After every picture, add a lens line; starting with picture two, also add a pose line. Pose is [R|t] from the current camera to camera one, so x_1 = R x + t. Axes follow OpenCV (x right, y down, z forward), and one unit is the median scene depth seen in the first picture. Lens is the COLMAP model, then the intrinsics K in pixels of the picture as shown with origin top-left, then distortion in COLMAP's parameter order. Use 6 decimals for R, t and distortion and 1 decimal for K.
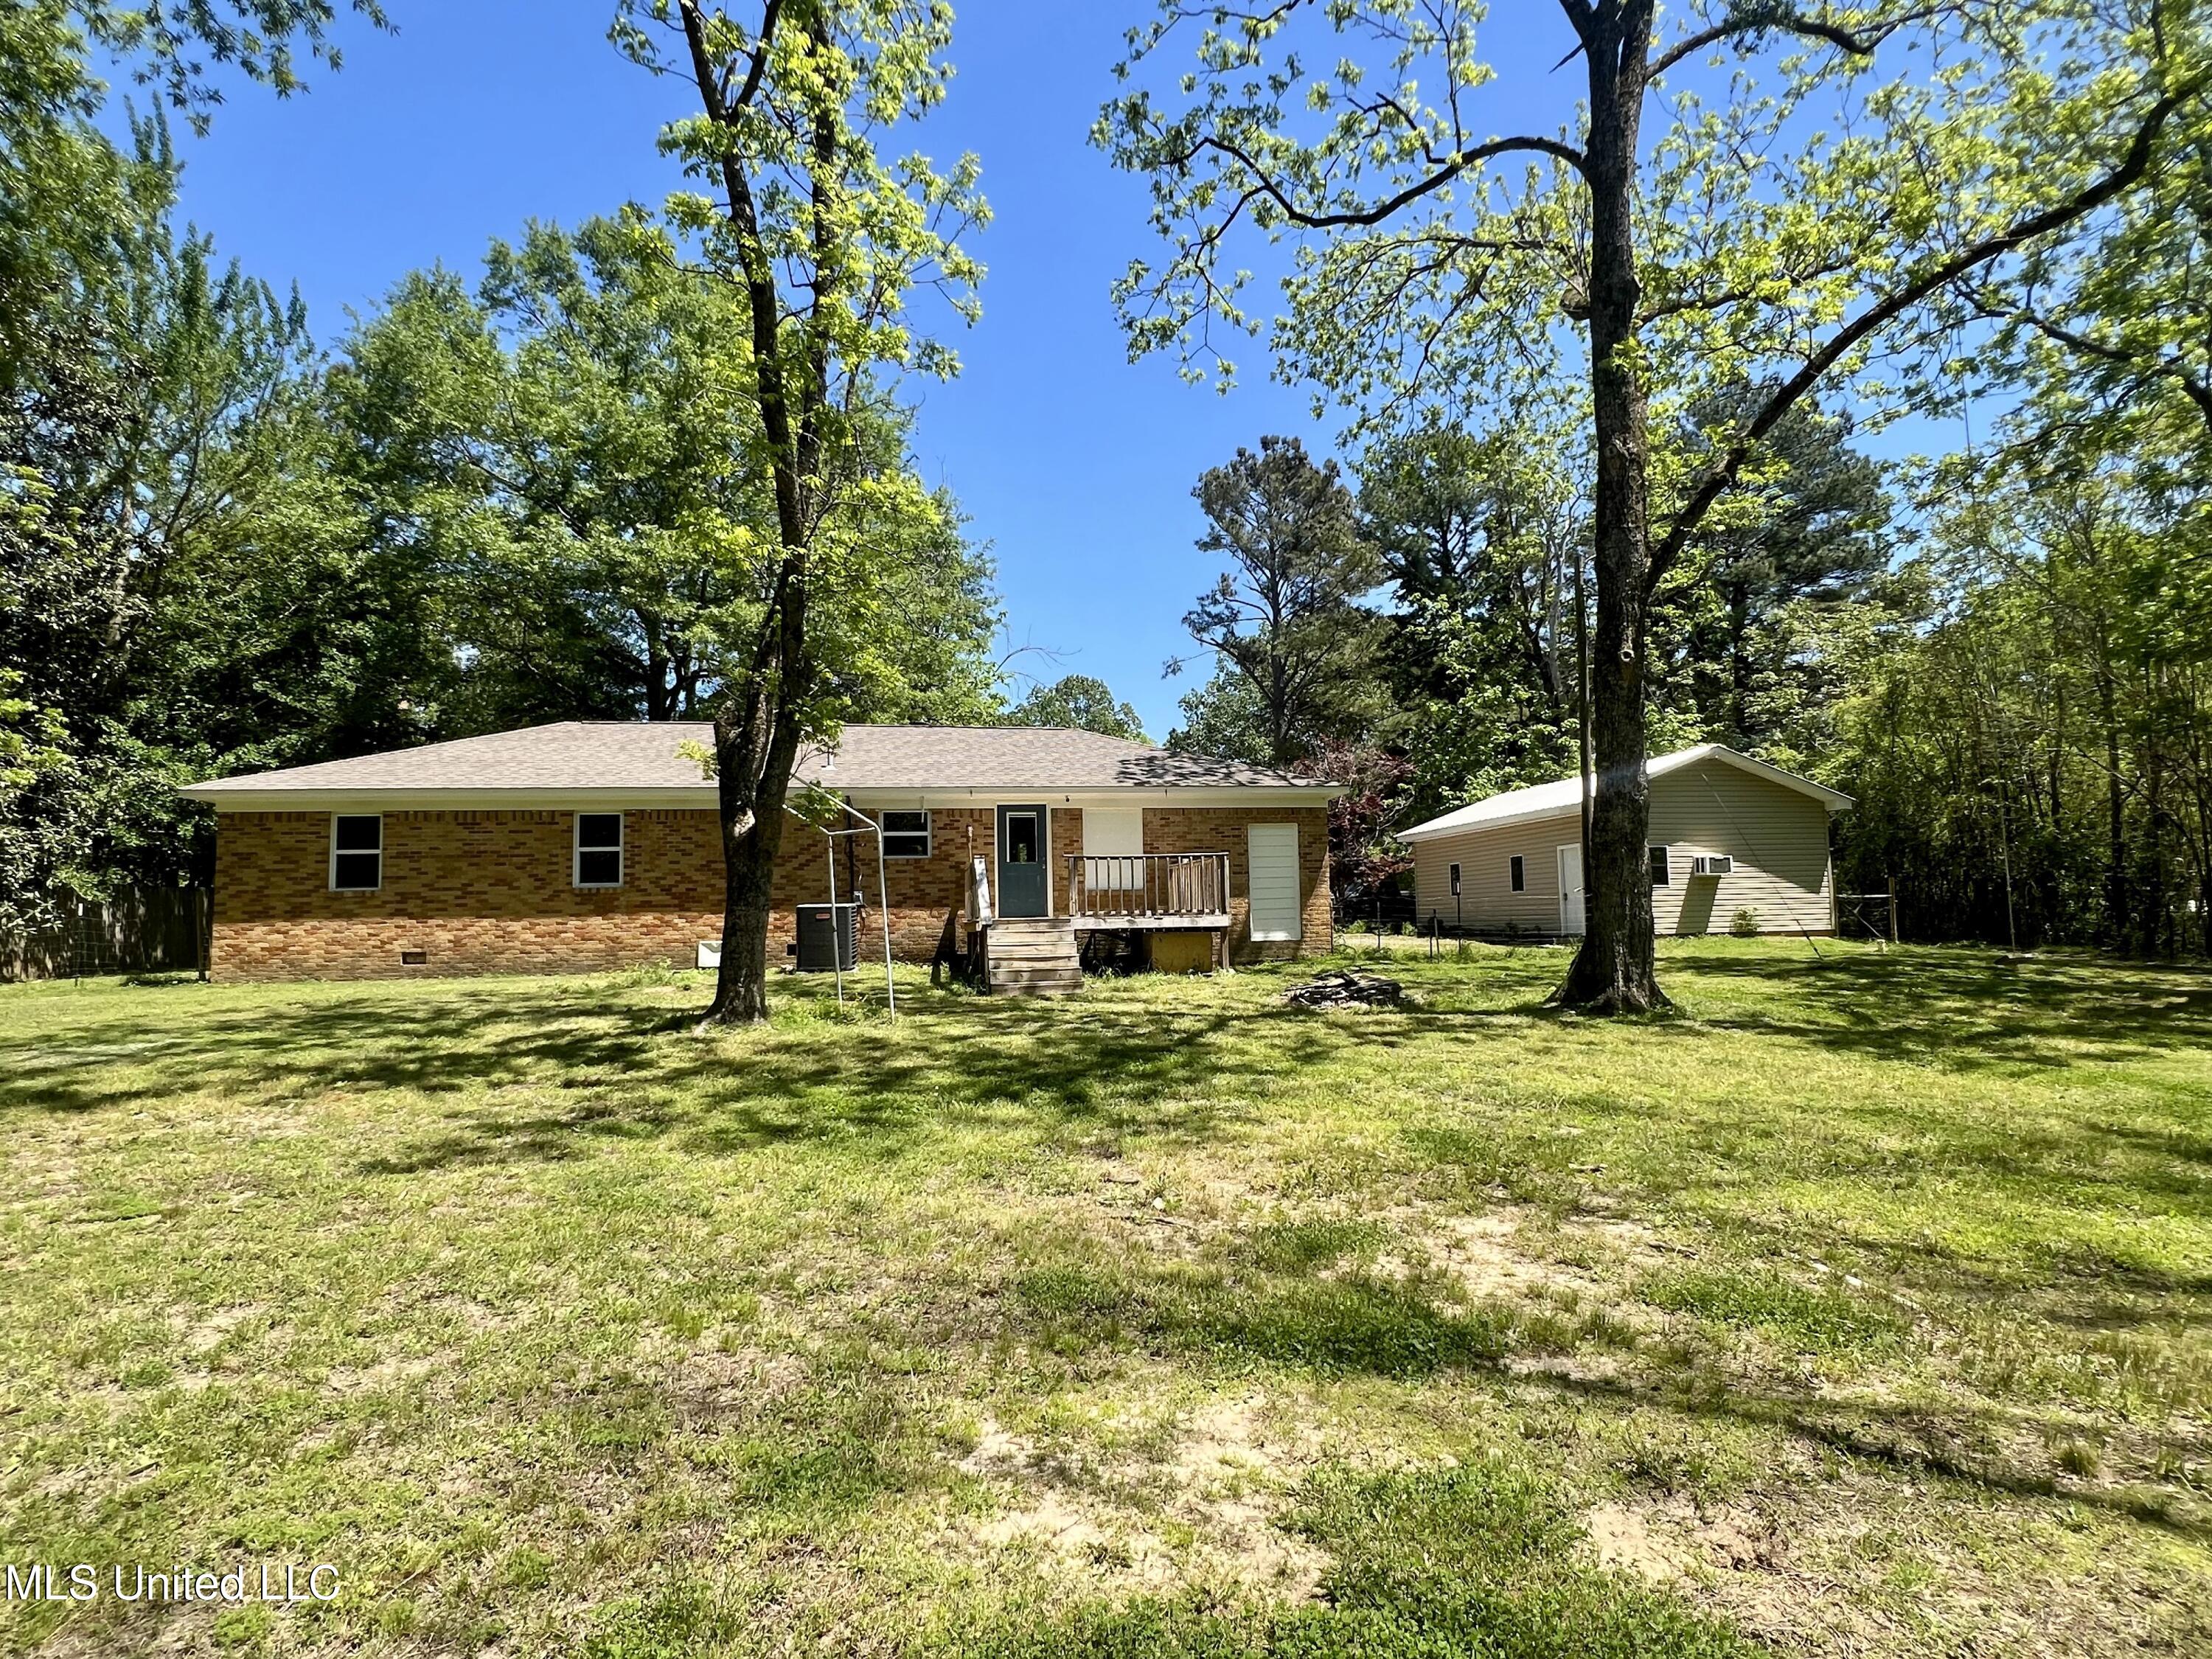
lens RADIAL K [[1160.9, 0, 1103.7], [0, 1160.9, 831.3], [0, 0, 1]] dist [0.003204, 0.000229]
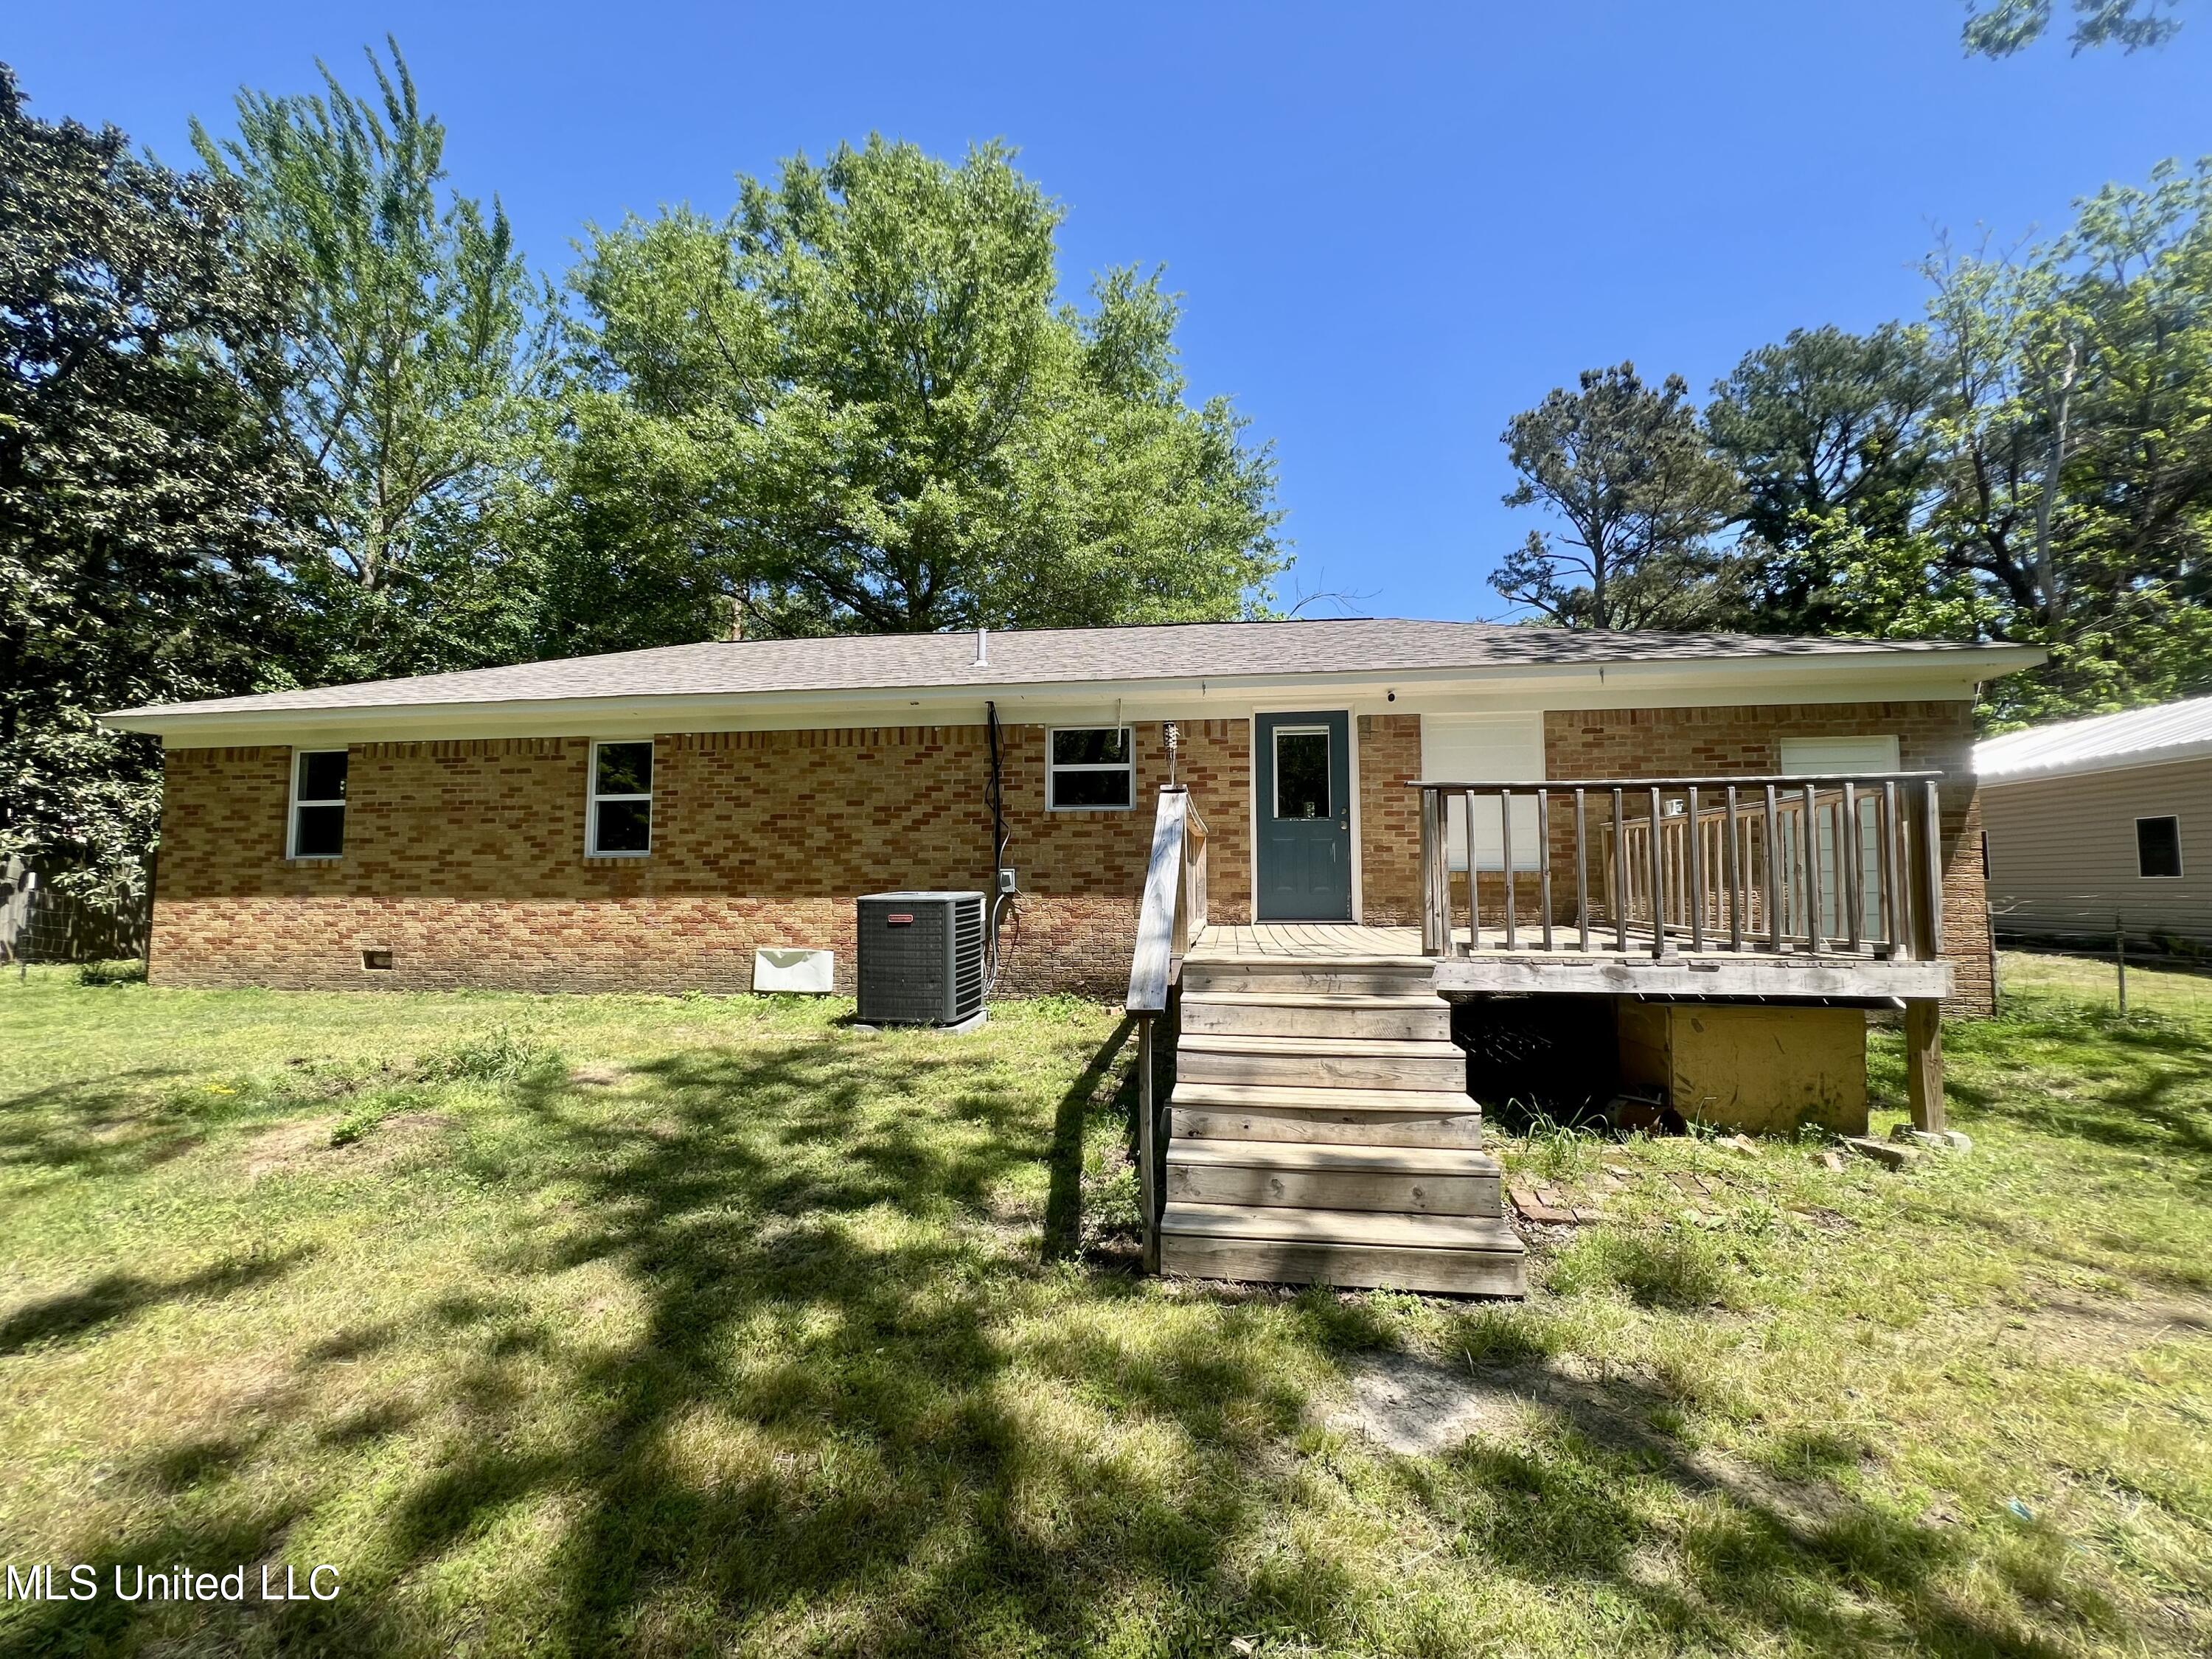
lens RADIAL K [[889.3, 0, 1101.6], [0, 889.3, 835.5], [0, 0, 1]] dist [-0.004737, 0.000652]
pose [[0.952624, 0.001558, -0.304148, -0.030917], [0.005506, 0.999735, 0.022367, 0.023362], [0.304102, -0.022982, 0.952362, 0.533459]]
